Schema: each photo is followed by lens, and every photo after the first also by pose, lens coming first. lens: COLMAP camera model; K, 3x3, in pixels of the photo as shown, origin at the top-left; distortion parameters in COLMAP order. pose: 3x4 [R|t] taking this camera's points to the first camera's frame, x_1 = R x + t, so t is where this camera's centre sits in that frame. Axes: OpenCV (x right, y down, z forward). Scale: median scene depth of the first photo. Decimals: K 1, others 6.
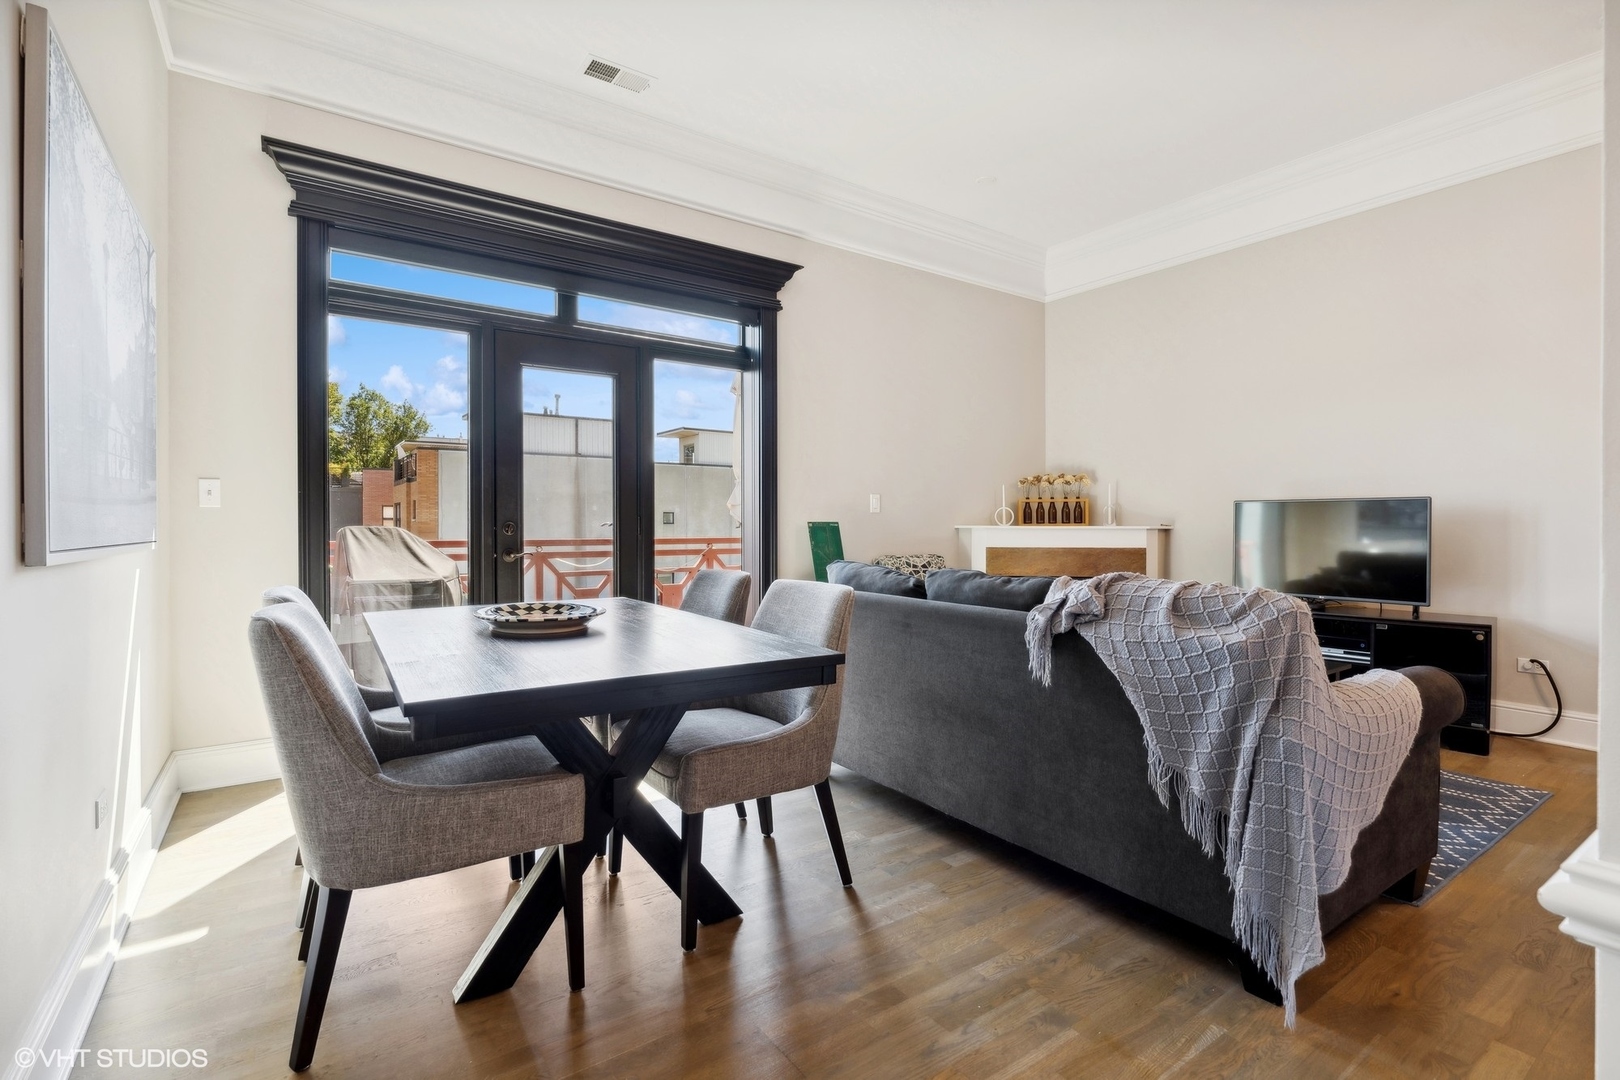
lens RADIAL K [[752.7, 0, 807.0], [0, 752.7, 523.8], [0, 0, 1]] dist [-0.005026, 0.001552]
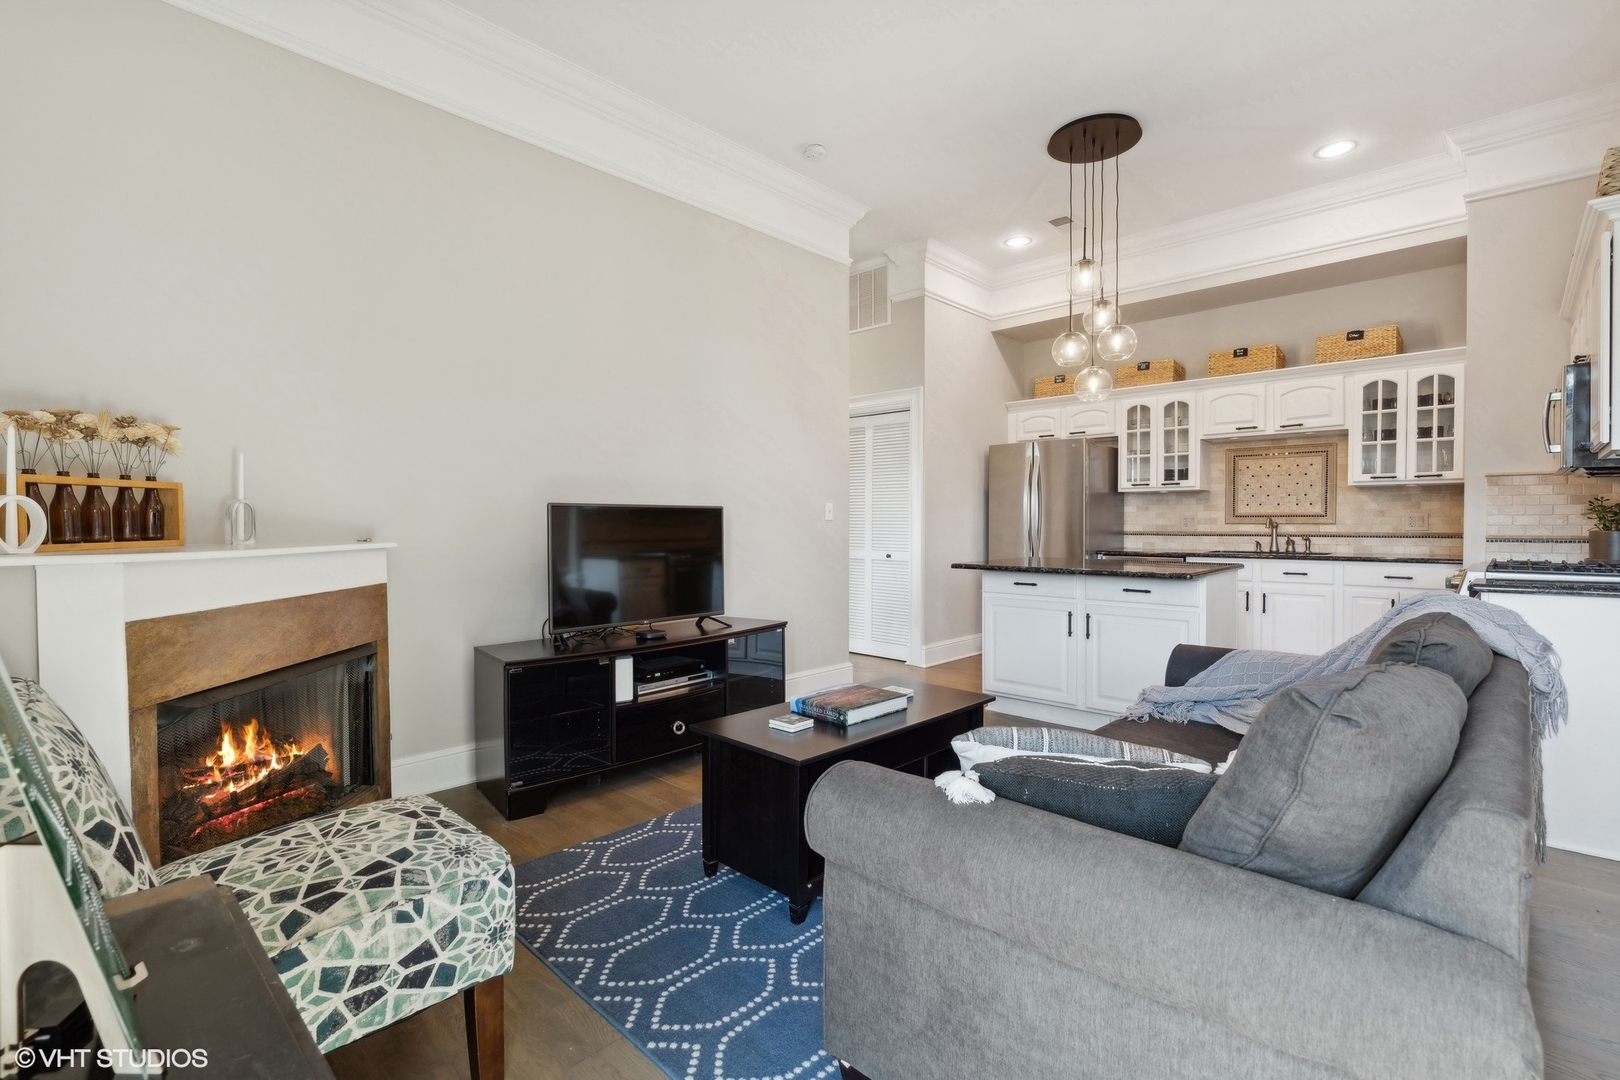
lens RADIAL K [[752.7, 0, 823.7], [0, 752.7, 529.5], [0, 0, 1]] dist [-0.005026, 0.001552]
pose [[-0.200598, -0.006126, 0.979655, -0.147824], [0.003360, 0.999970, 0.006941, -0.011181], [-0.979668, 0.004684, -0.200571, 0.901435]]
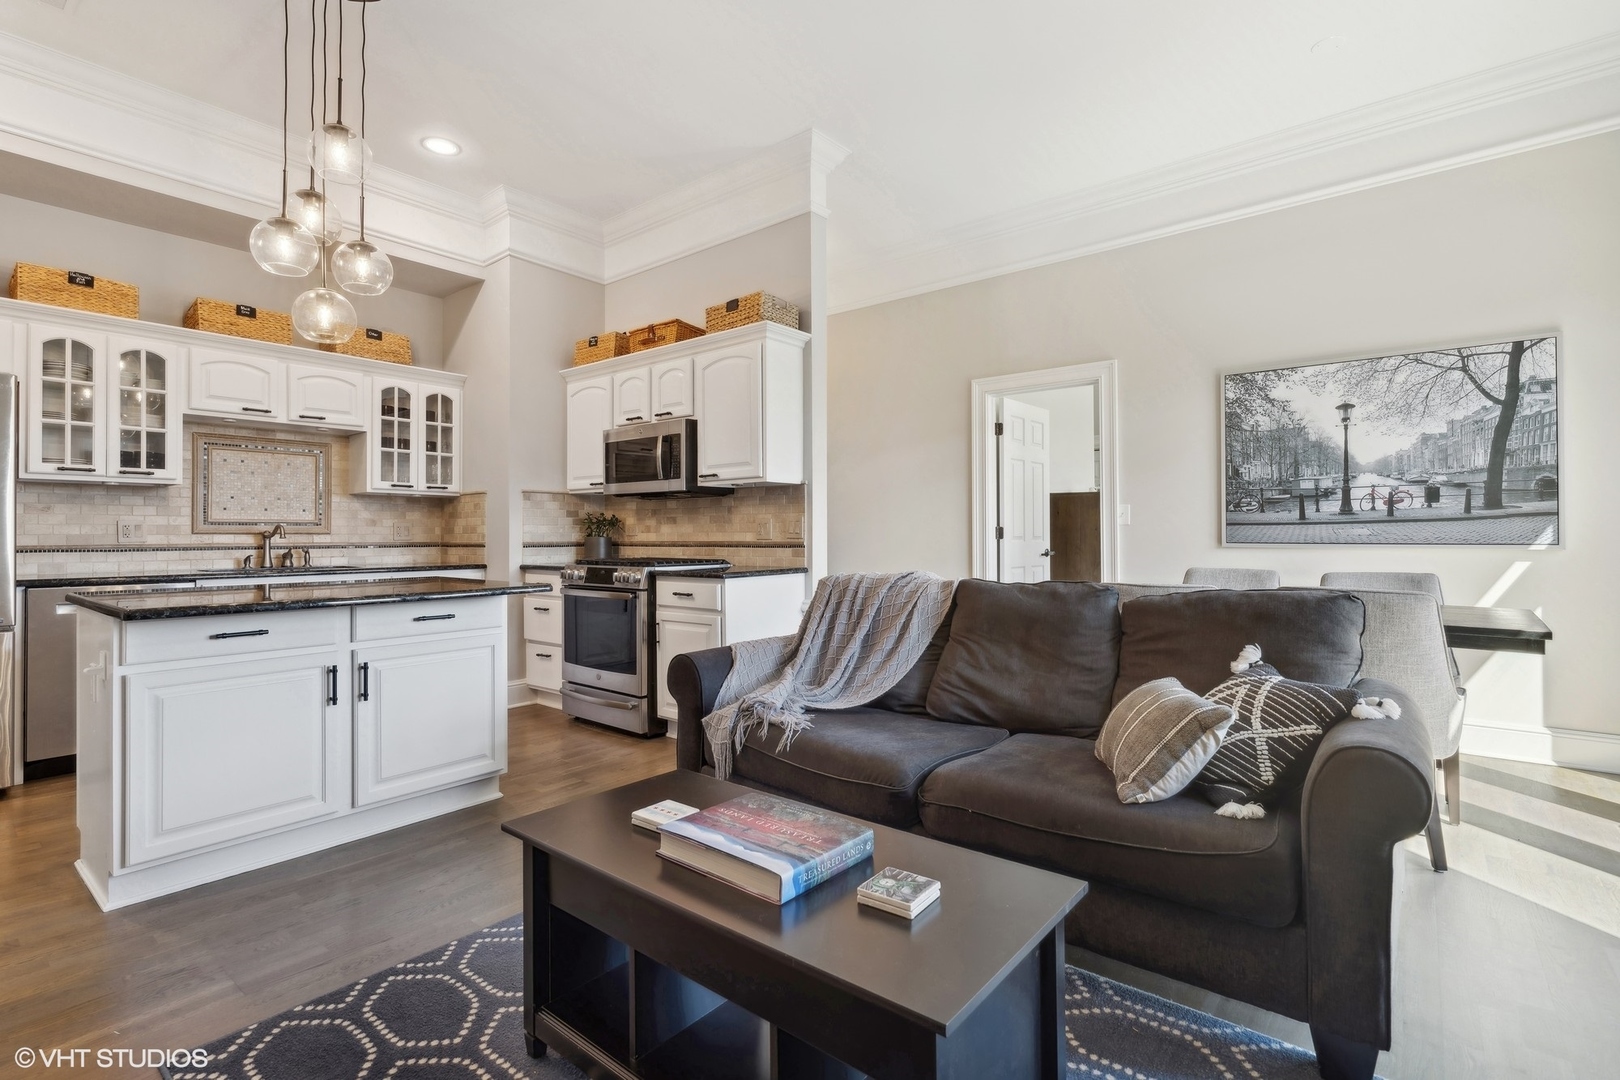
lens RADIAL K [[752.7, 0, 795.0], [0, 752.7, 531.3], [0, 0, 1]] dist [-0.005026, 0.001552]
pose [[-0.966491, 0.005891, -0.256633, 0.475411], [0.007428, 0.999960, -0.005022, -0.002224], [0.256593, -0.006760, -0.966496, 1.072887]]
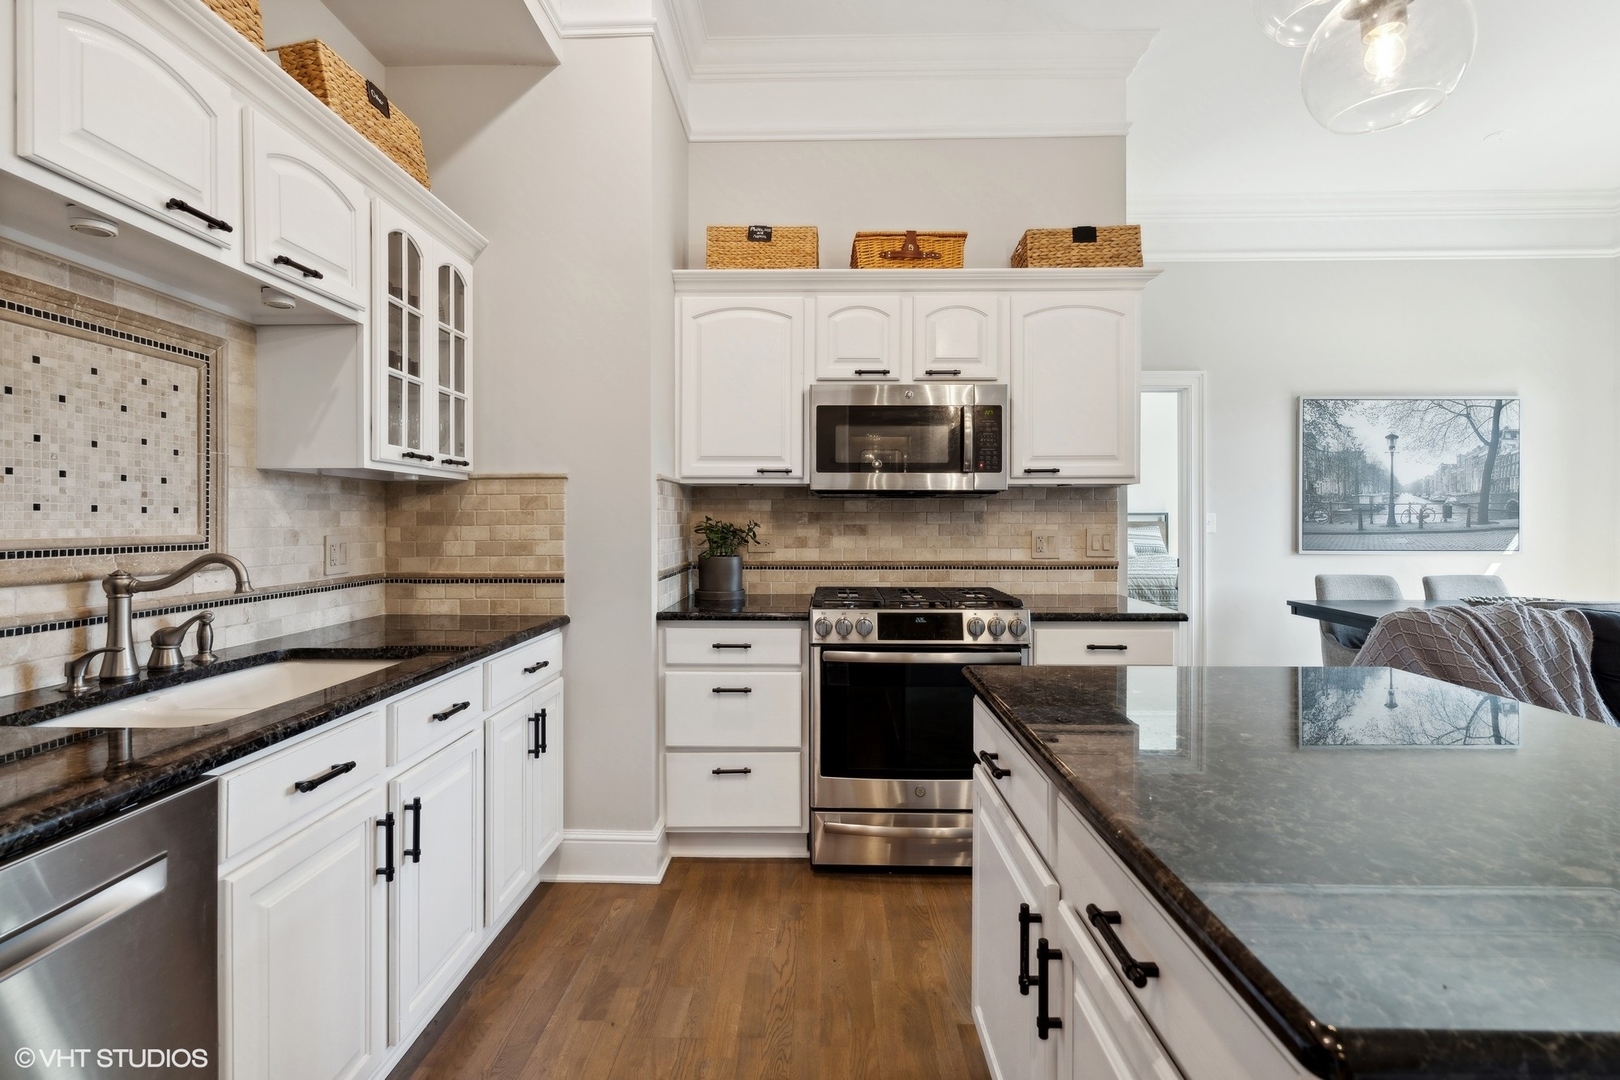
lens RADIAL K [[792.0, 0, 803.8], [0, 792.0, 527.9], [0, 0, 1]] dist [-0.011702, 0.002111]
pose [[-0.594766, 0.011313, -0.803819, 0.997490], [0.004997, 0.999934, 0.010376, -0.034111], [0.803883, 0.002155, -0.594783, 0.404815]]
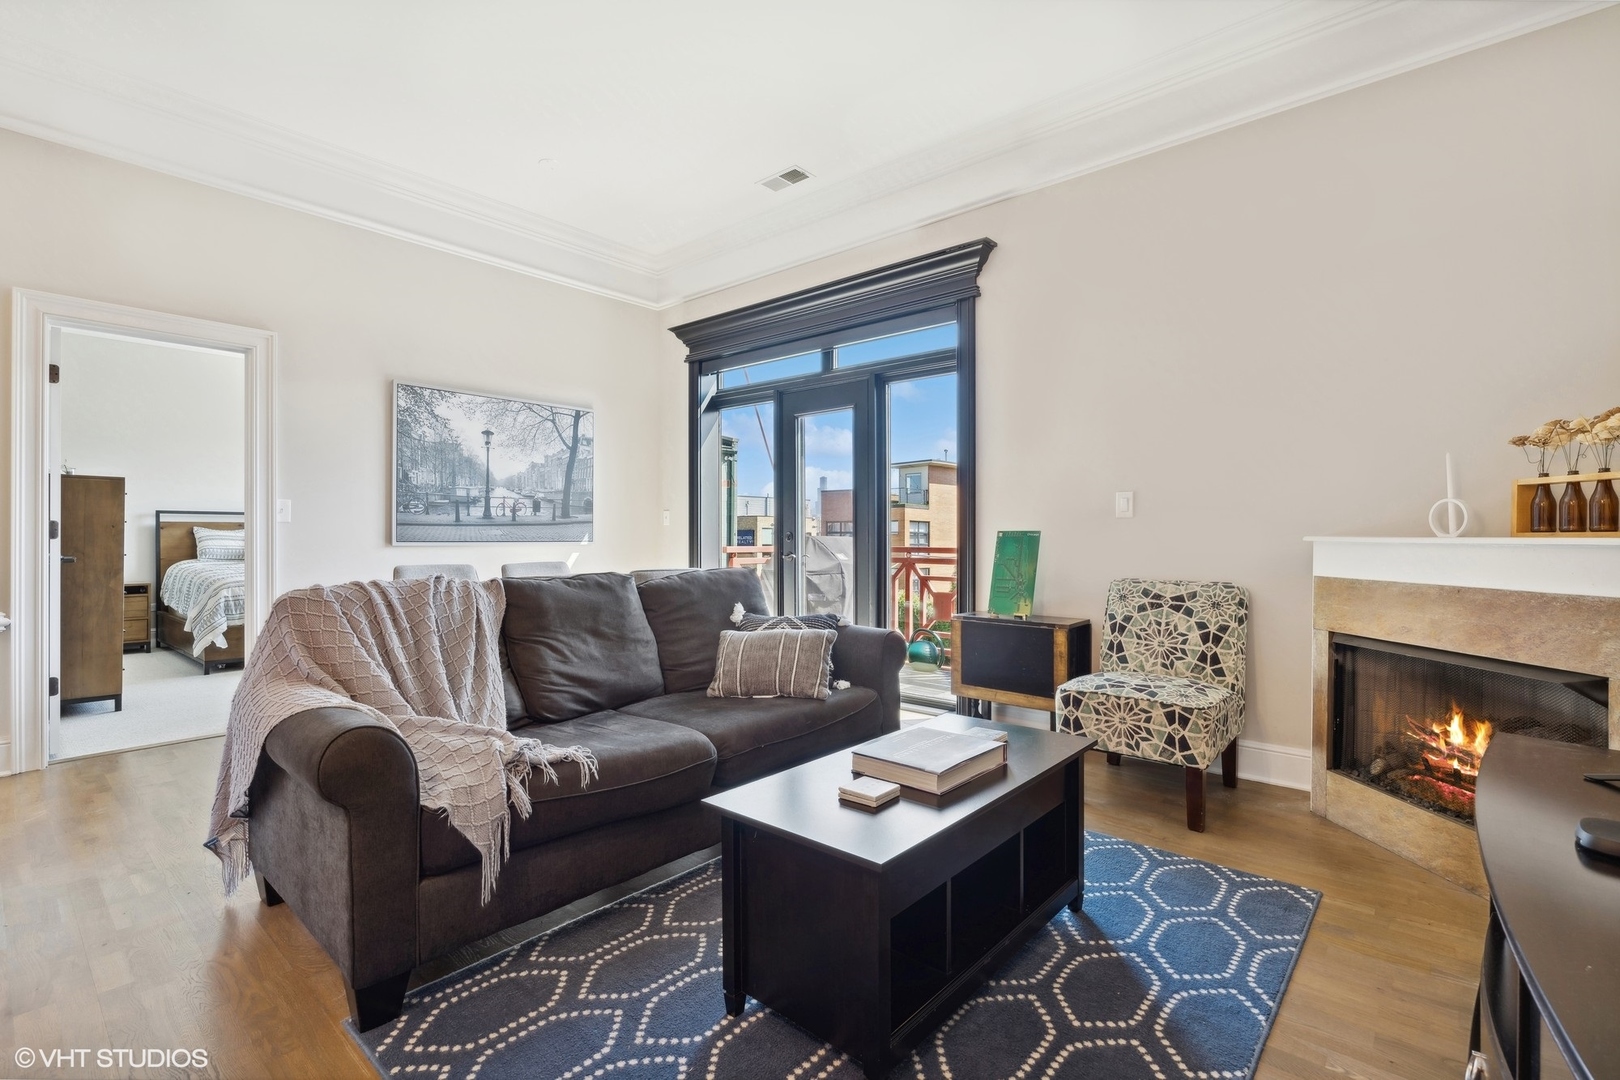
lens RADIAL K [[752.7, 0, 809.9], [0, 752.7, 529.4], [0, 0, 1]] dist [-0.005026, 0.001552]
pose [[0.238070, -0.005920, -0.971230, 0.802723], [-0.000361, 0.999981, -0.006184, 0.000869], [0.971248, 0.001823, 0.238064, 0.602344]]
